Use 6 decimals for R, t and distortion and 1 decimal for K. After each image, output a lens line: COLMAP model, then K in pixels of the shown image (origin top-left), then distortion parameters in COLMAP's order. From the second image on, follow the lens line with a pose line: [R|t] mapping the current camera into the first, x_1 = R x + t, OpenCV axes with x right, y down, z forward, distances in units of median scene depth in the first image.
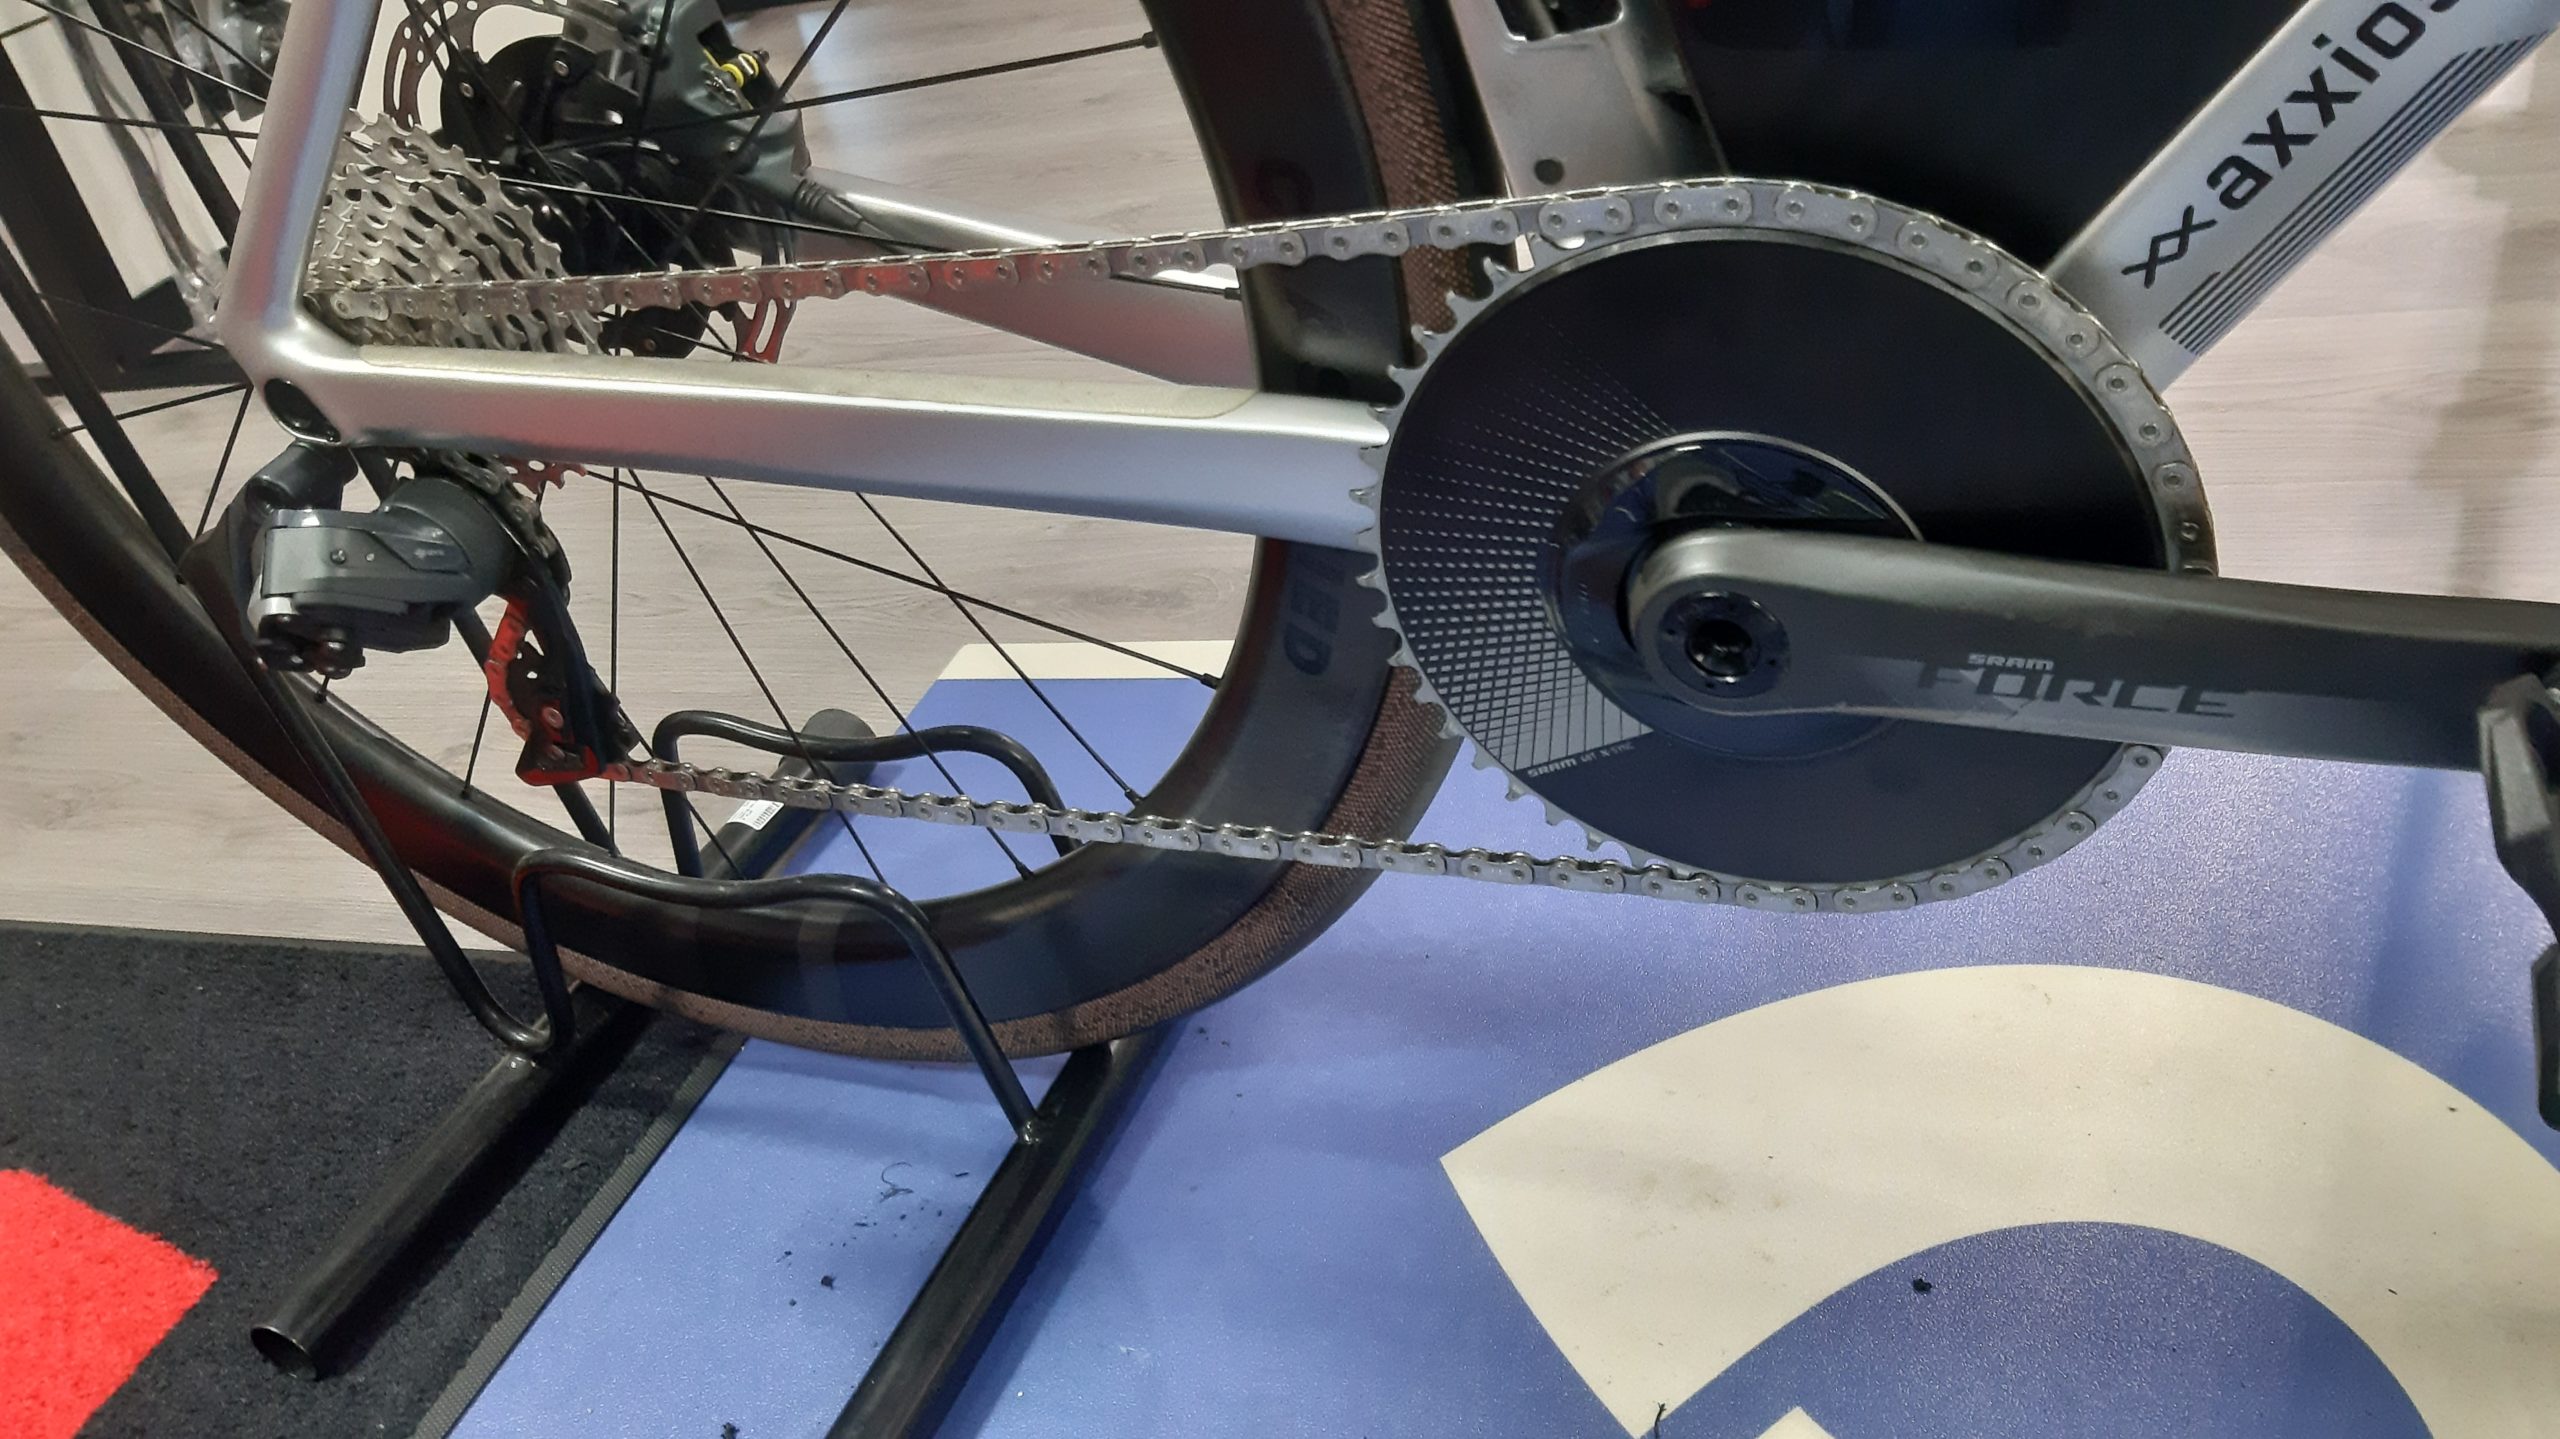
lens RADIAL K [[1994.4, 0, 1280.0], [0, 1994.4, 719.5], [0, 0, 1]] dist [0.090168, -0.191357]
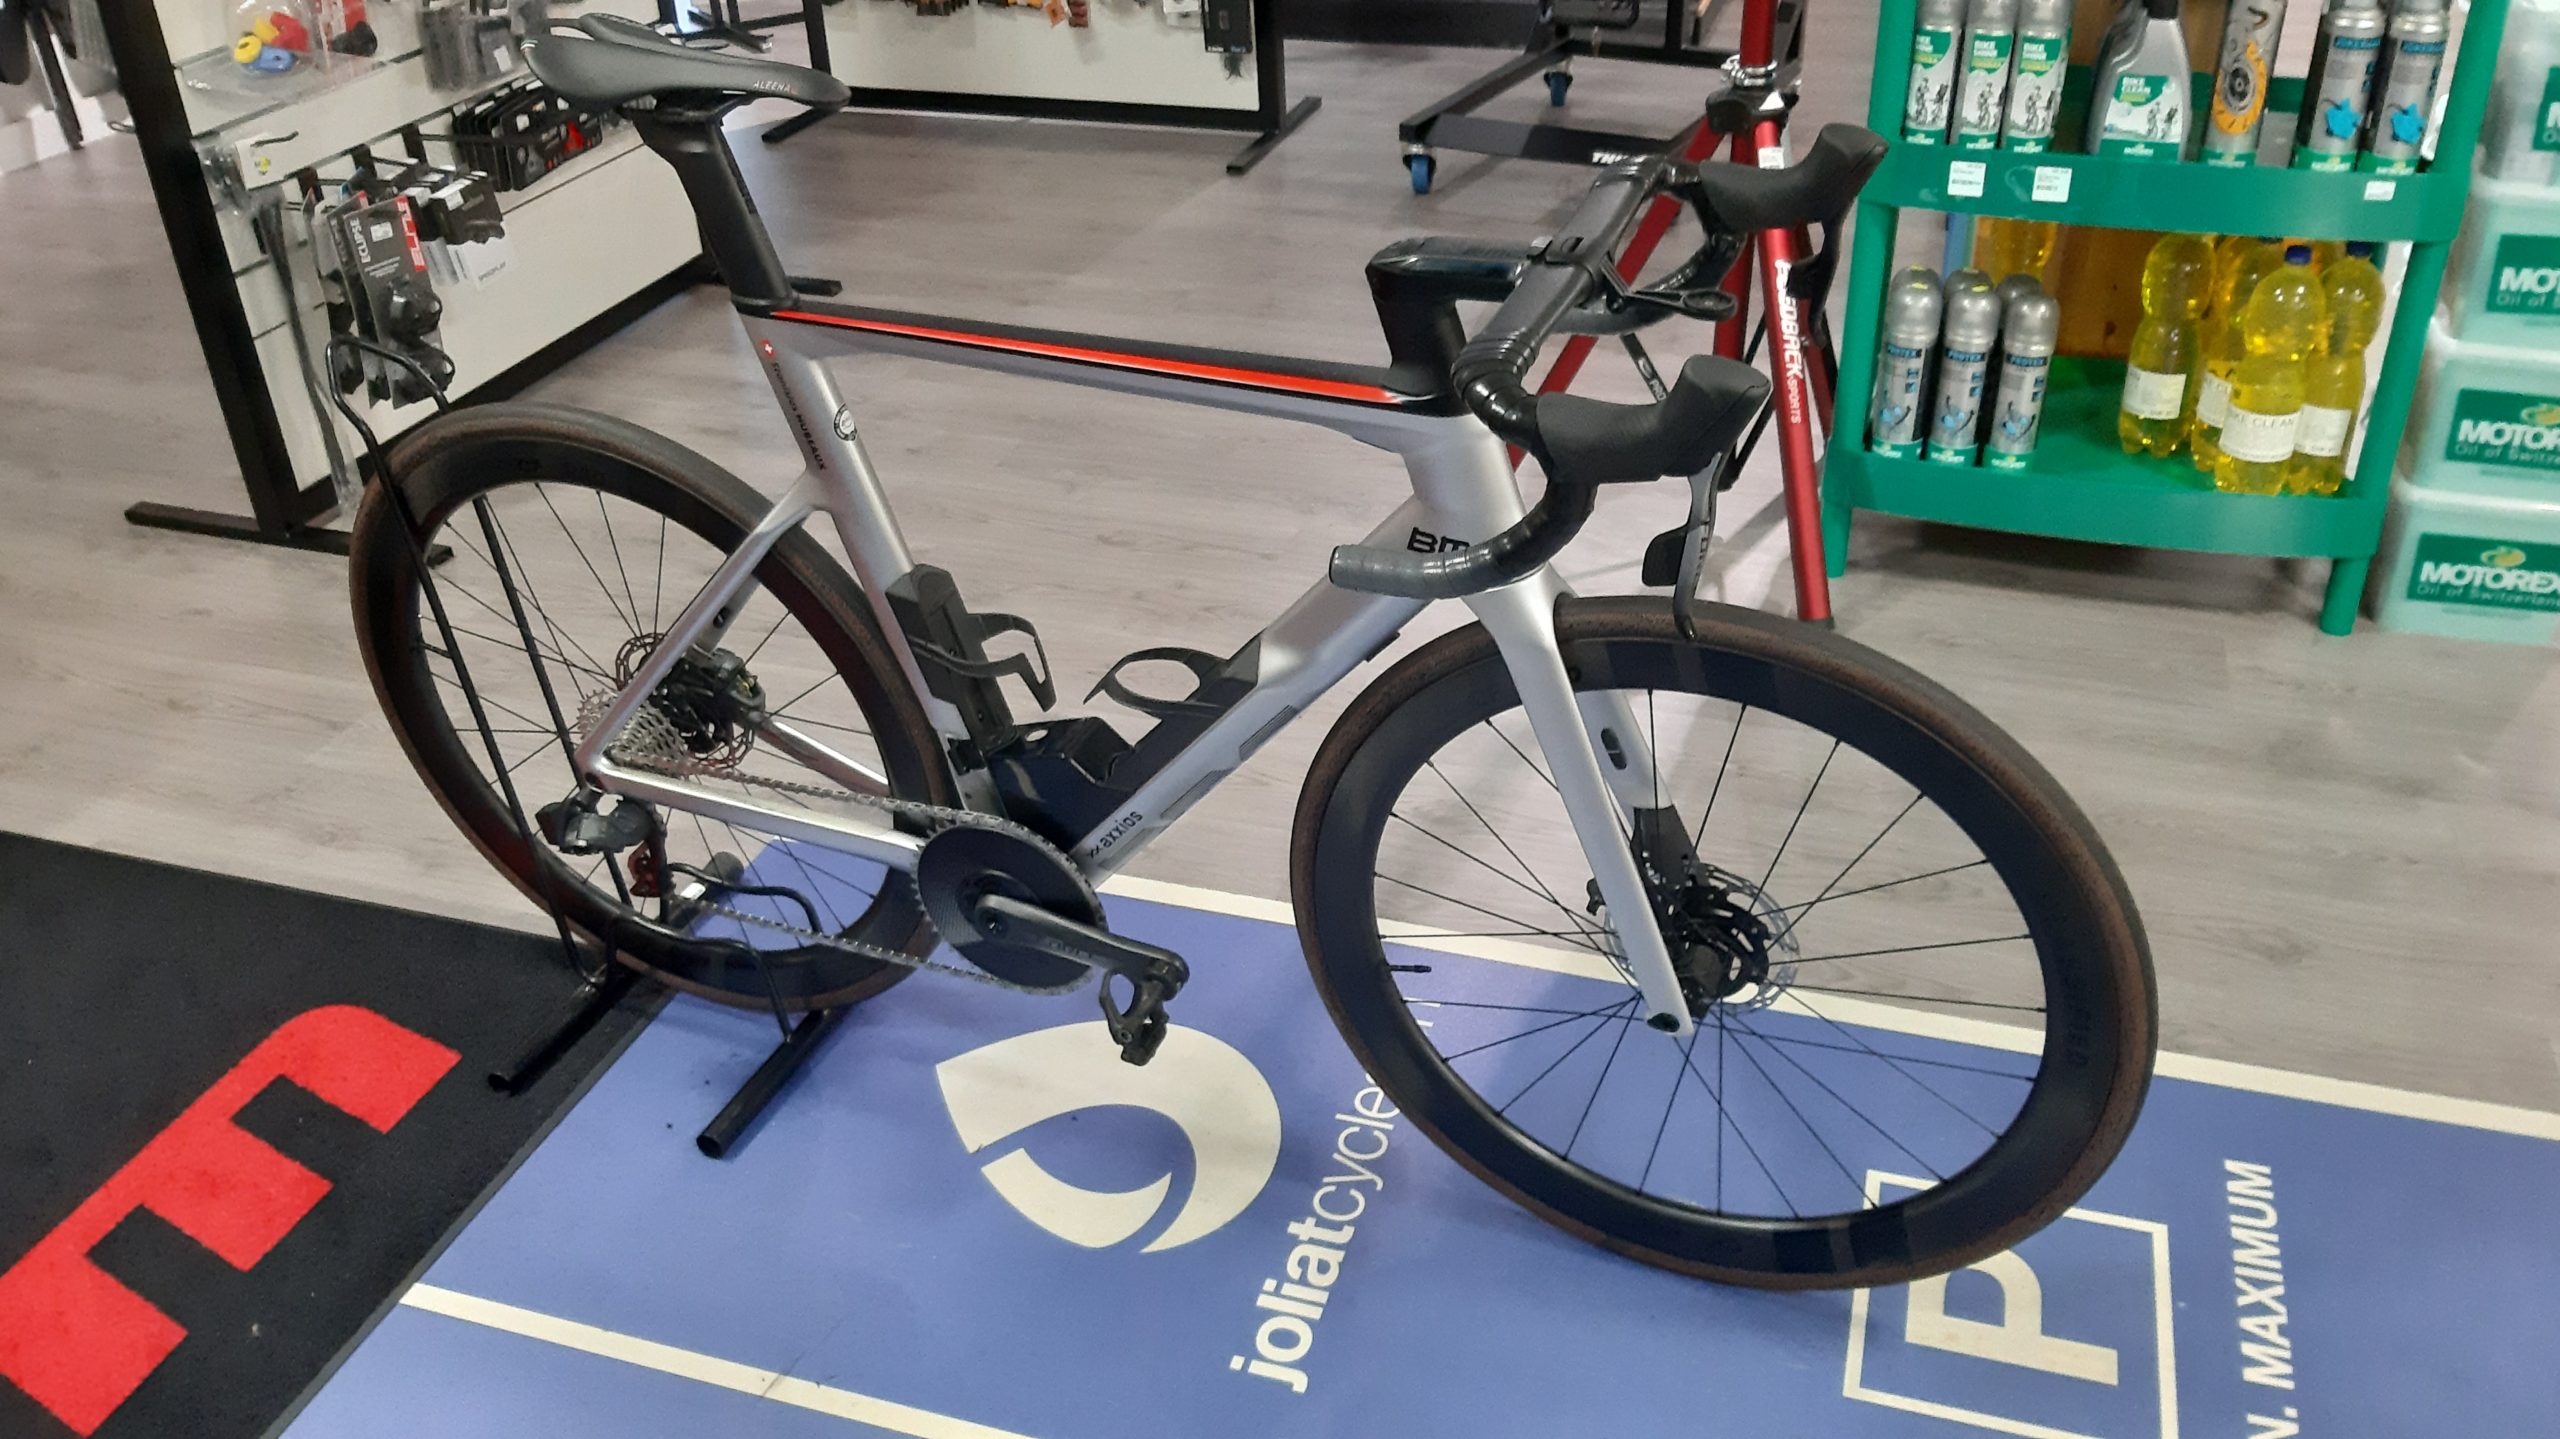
lens RADIAL K [[1994.4, 0, 1280.0], [0, 1994.4, 719.5], [0, 0, 1]] dist [0.090168, -0.191357]
pose [[0.985091, 0.141852, 0.097336, 0.213981], [-0.140655, 0.989875, -0.019085, -0.276838], [-0.099058, 0.005110, 0.995069, -1.855695]]
